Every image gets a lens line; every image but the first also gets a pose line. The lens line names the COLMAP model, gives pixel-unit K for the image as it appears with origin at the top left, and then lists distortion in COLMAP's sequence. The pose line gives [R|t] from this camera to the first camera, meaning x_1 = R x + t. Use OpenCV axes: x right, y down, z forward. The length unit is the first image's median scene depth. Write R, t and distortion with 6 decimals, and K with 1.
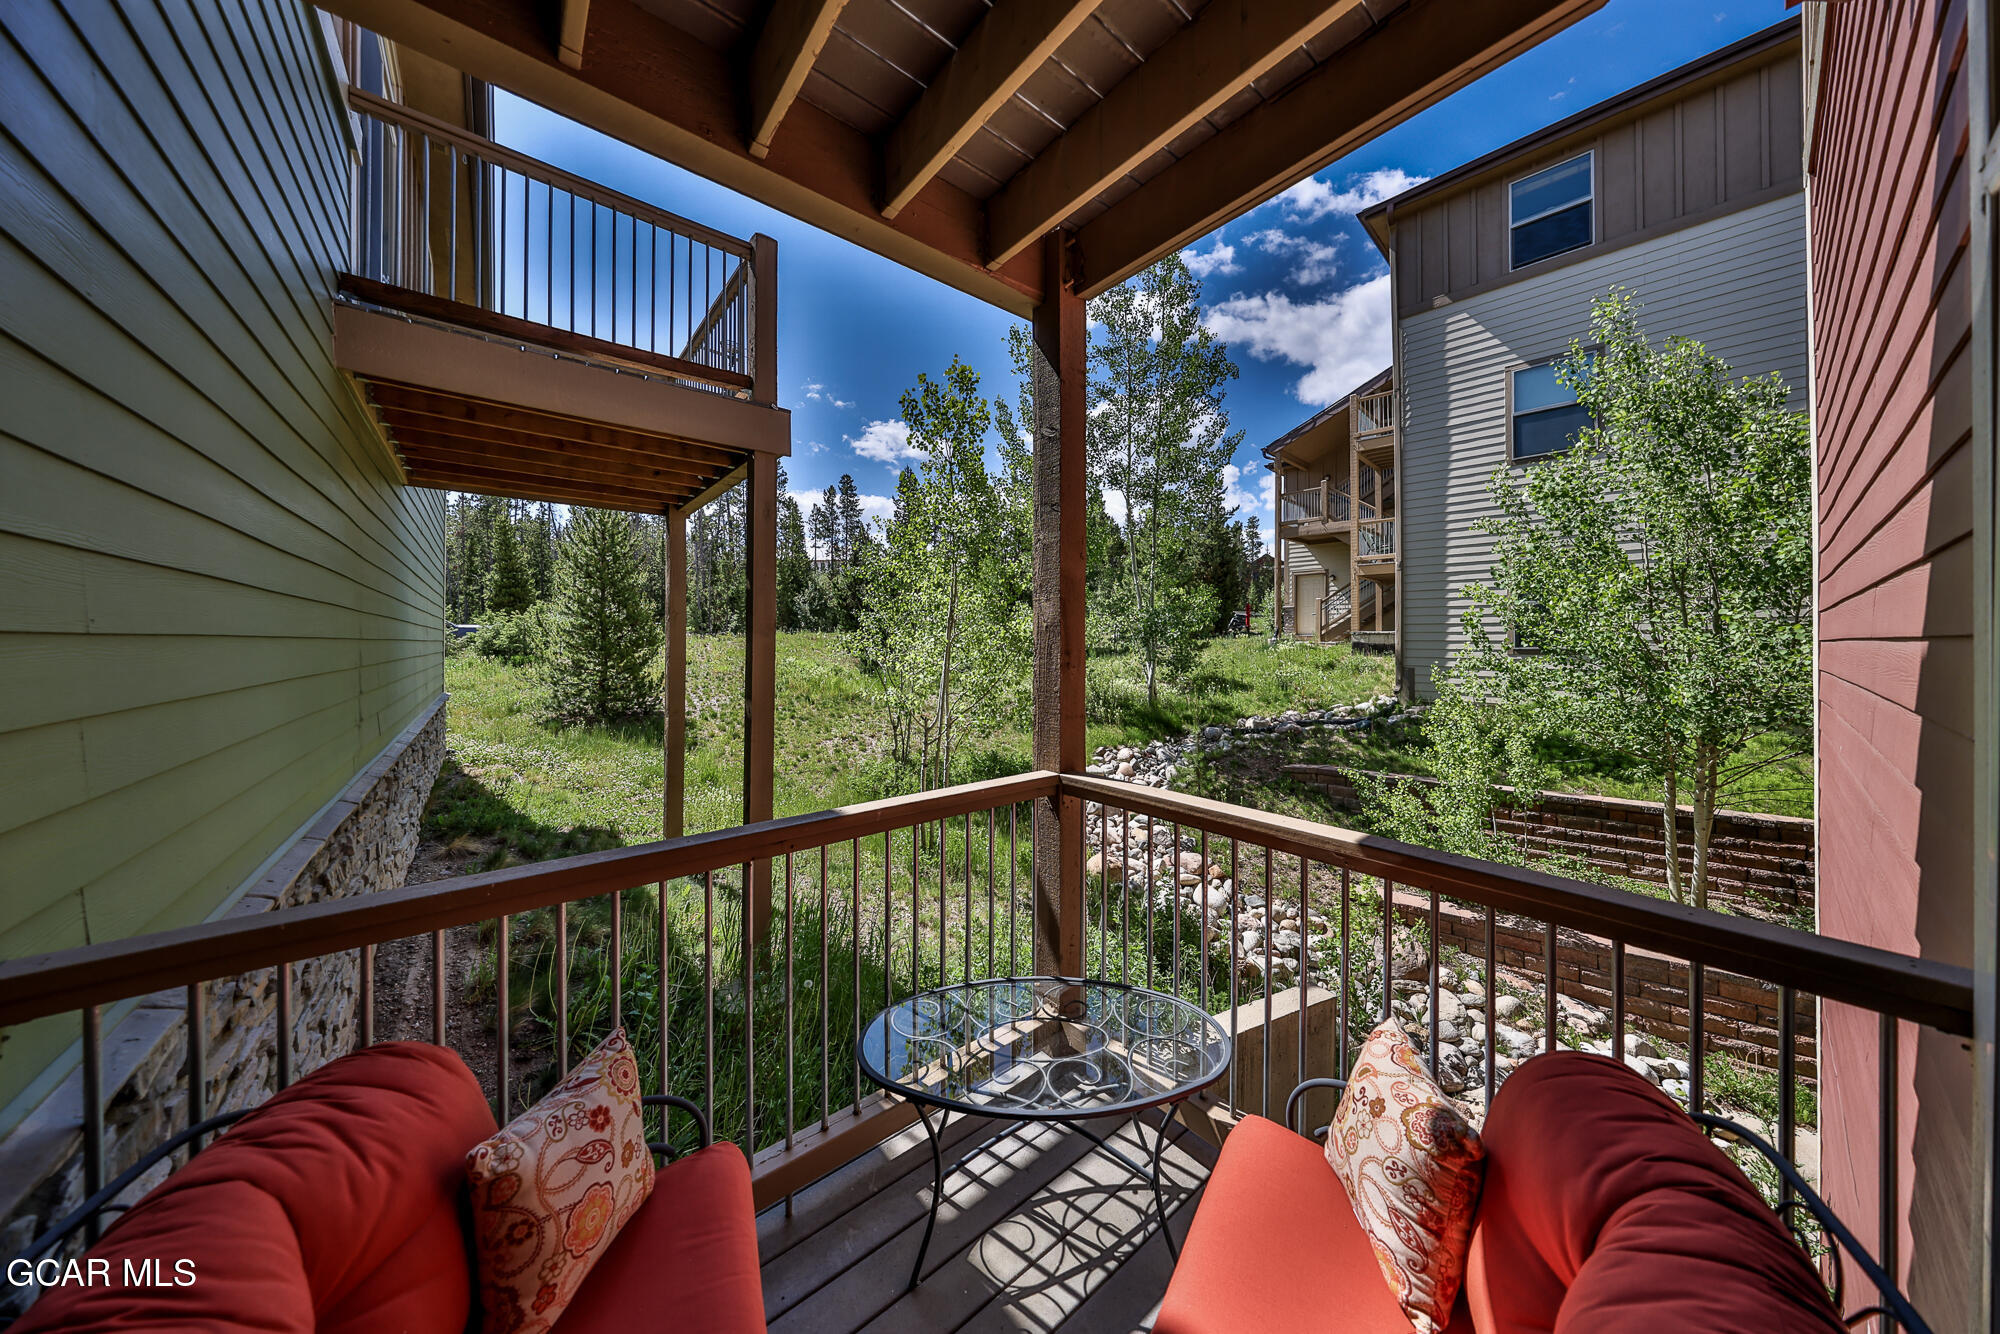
lens RADIAL K [[623.9, 0, 1020.5], [0, 623.9, 633.3], [0, 0, 1]] dist [-0.004740, 0.000192]
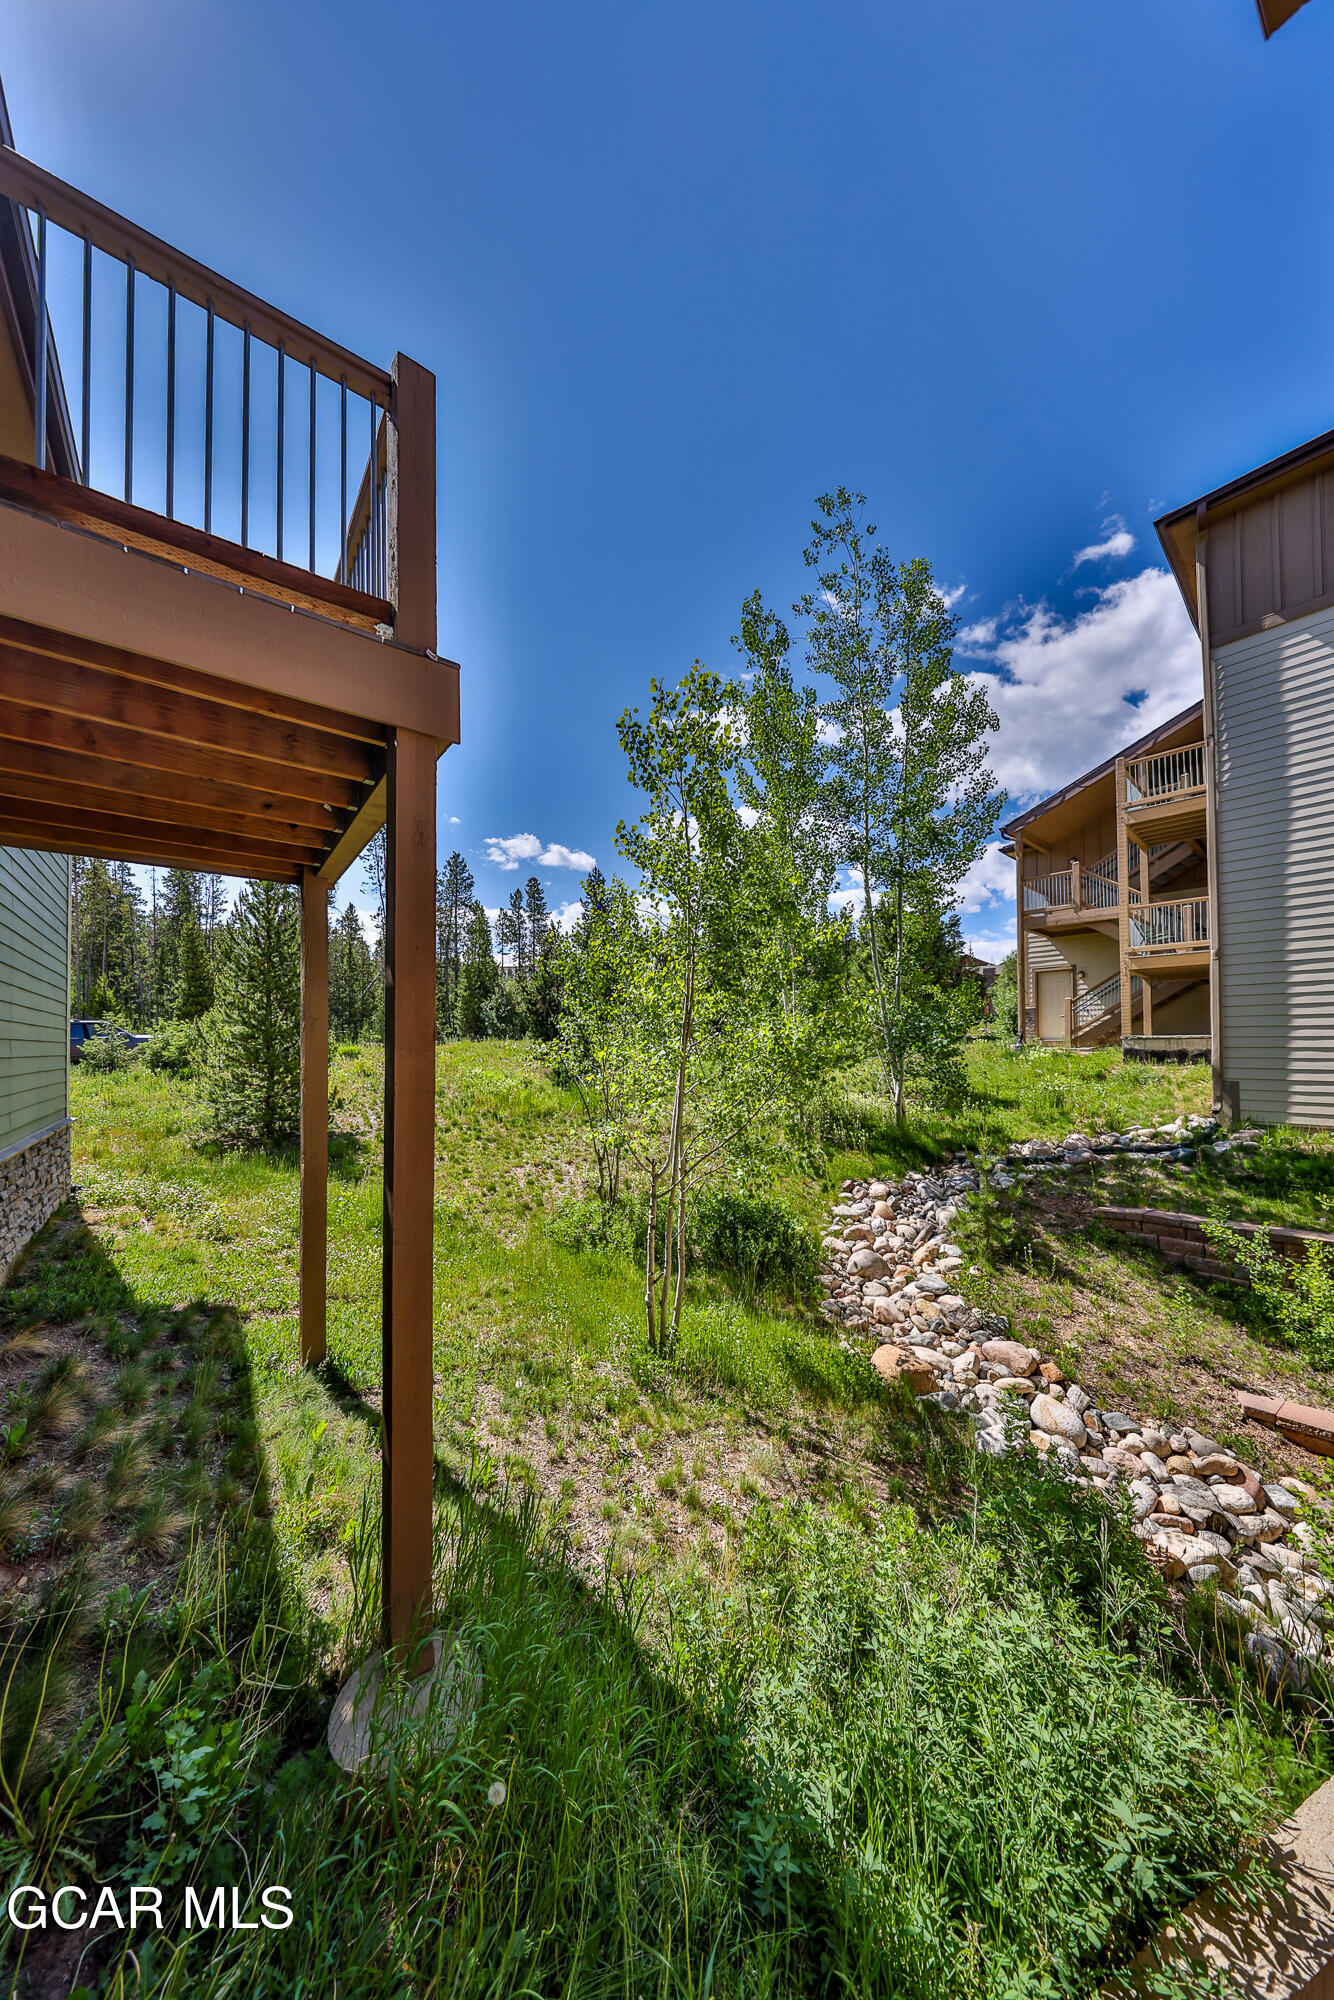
lens RADIAL K [[623.9, 0, 660.4], [0, 623.9, 1037.5], [0, 0, 1]] dist [-0.004740, 0.000192]
pose [[0.997528, -0.006243, -0.069988, -0.050934], [0.006058, 0.999978, -0.002847, -0.003064], [0.070004, 0.002416, 0.997544, 0.152143]]
